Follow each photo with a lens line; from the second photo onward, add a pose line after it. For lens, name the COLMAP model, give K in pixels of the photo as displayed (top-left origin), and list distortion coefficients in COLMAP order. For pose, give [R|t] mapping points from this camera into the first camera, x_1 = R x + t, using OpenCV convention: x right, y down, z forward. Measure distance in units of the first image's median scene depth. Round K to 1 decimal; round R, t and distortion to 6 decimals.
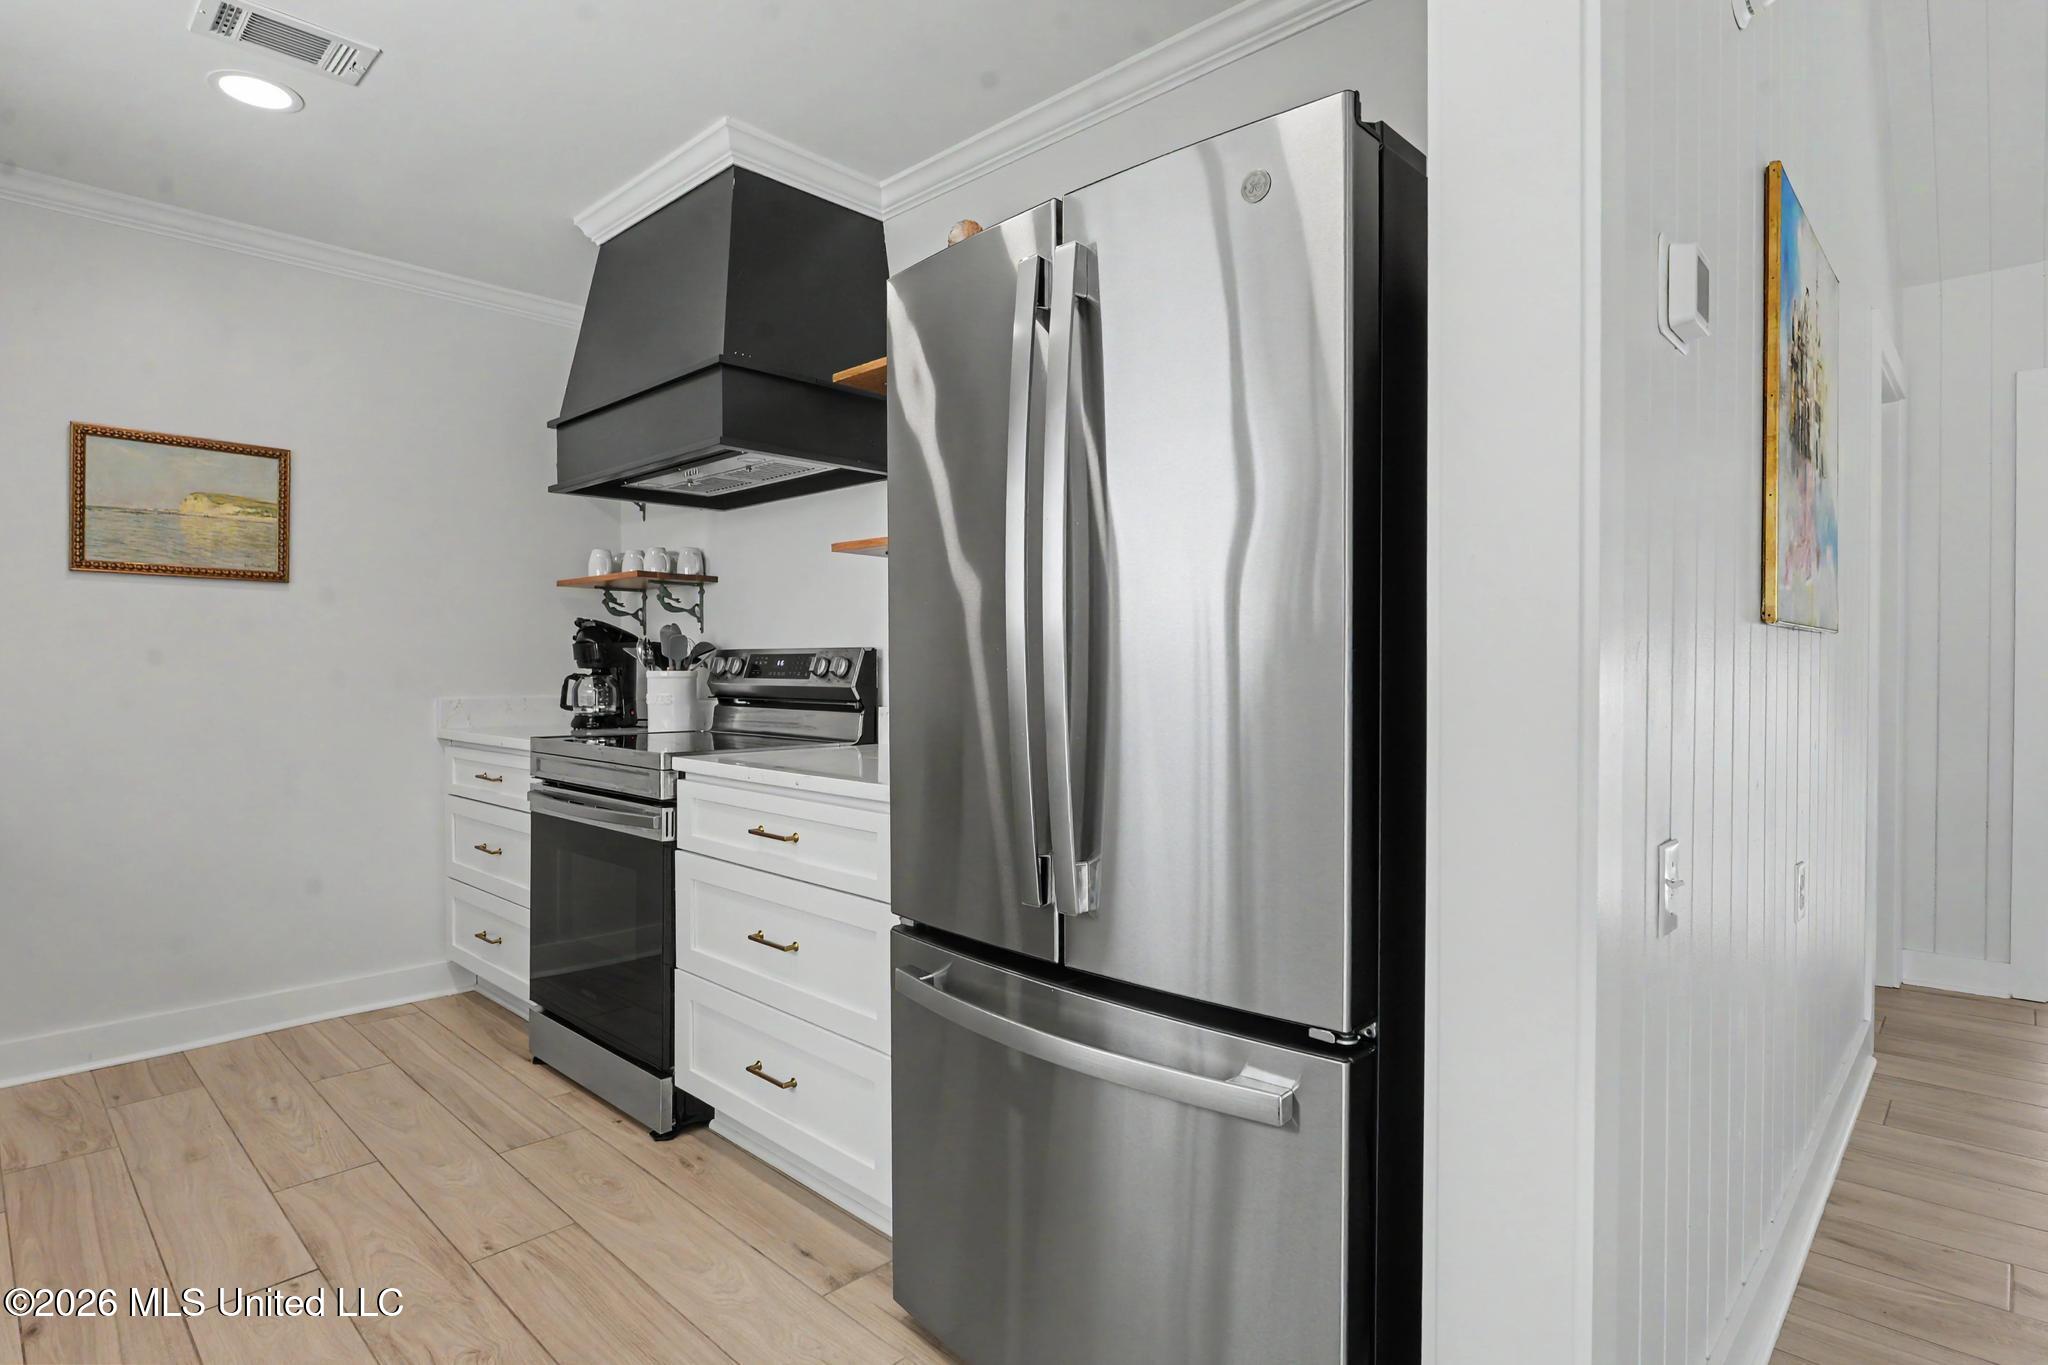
lens RADIAL K [[1062.3, 0, 1024.0], [0, 1062.3, 682.5], [0, 0, 1]] dist [-0.004851, -0.000871]
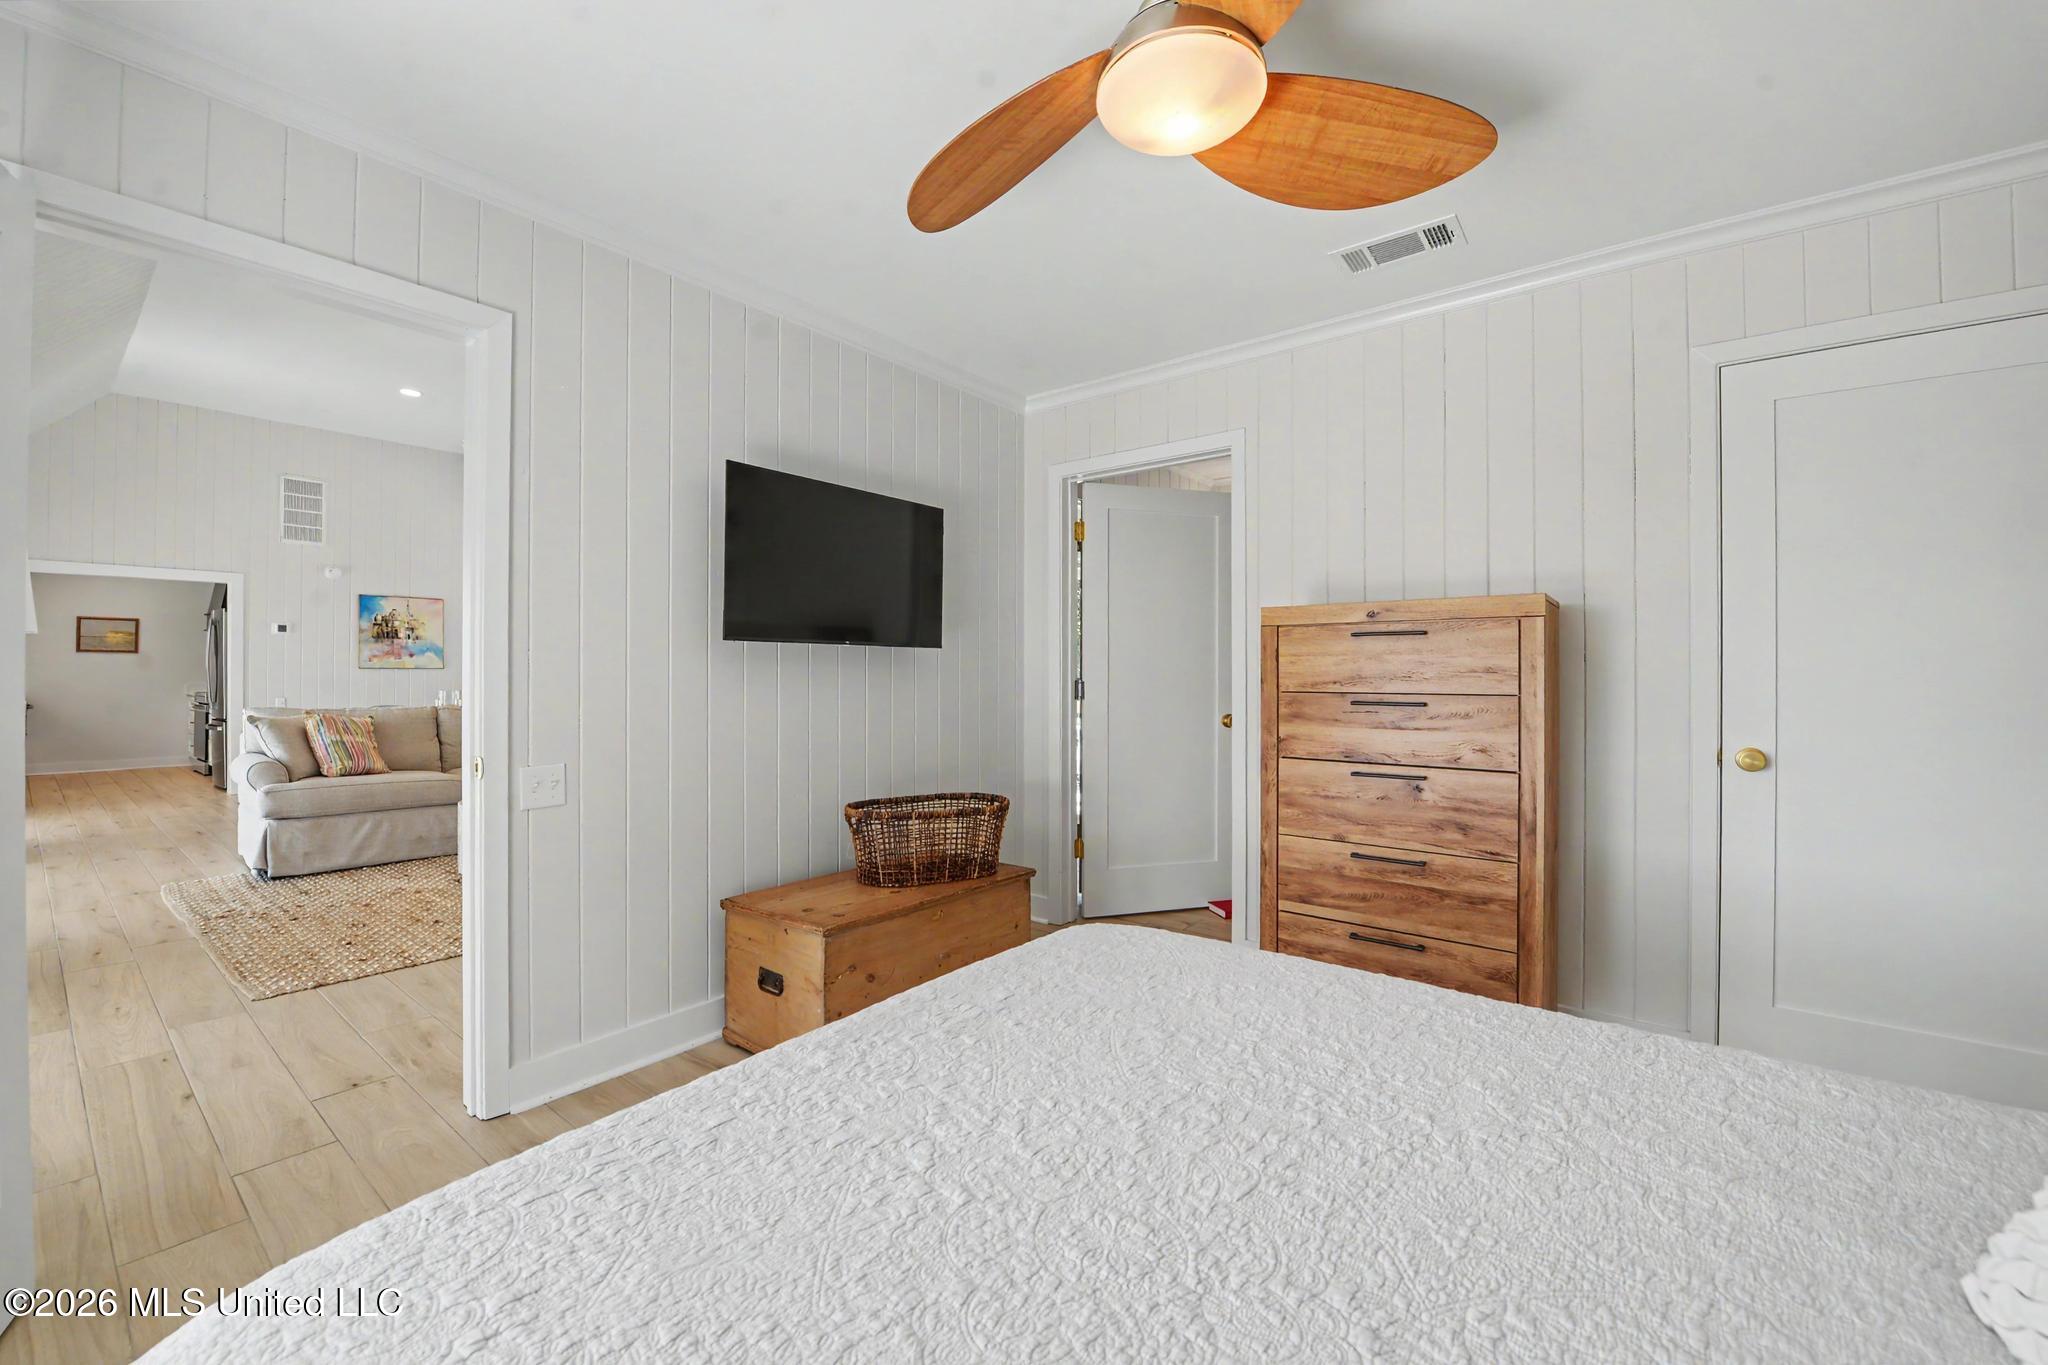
lens RADIAL K [[825.8, 0, 1018.7], [0, 825.8, 671.0], [0, 0, 1]] dist [-0.023118, 0.000000]
pose [[0.995437, 0.004016, 0.095331, 2.488369], [-0.002611, 0.999886, -0.014849, 0.007429], [-0.095380, 0.014533, 0.995335, -2.481958]]
